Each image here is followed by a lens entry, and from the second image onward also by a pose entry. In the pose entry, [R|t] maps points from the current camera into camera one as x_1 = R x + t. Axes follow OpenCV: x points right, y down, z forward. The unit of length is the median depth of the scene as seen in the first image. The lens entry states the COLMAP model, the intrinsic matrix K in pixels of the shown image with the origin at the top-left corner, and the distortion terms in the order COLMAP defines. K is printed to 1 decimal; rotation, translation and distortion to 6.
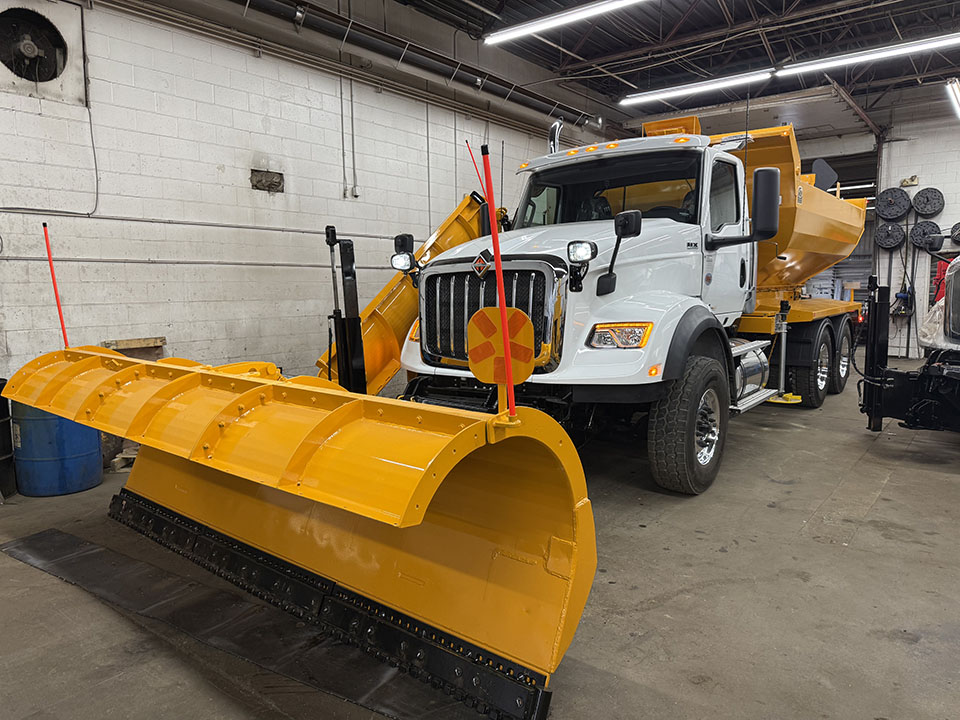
lens RADIAL K [[696.1, 0, 483.2], [0, 696.1, 361.4], [0, 0, 1]] dist [0.021697, -0.002064]
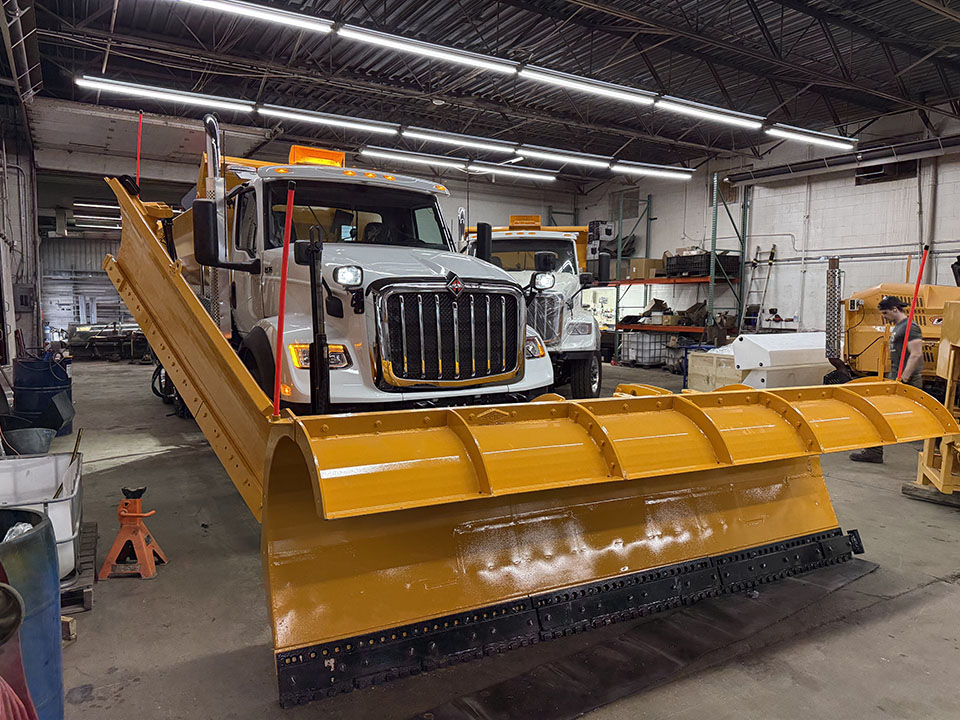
lens RADIAL K [[696.1, 0, 483.2], [0, 696.1, 361.4], [0, 0, 1]] dist [0.021697, -0.002064]
pose [[0.336741, -0.066111, 0.939274, -0.731449], [0.087202, 0.995435, 0.038801, -0.048288], [-0.937551, 0.068841, 0.340969, 0.472418]]
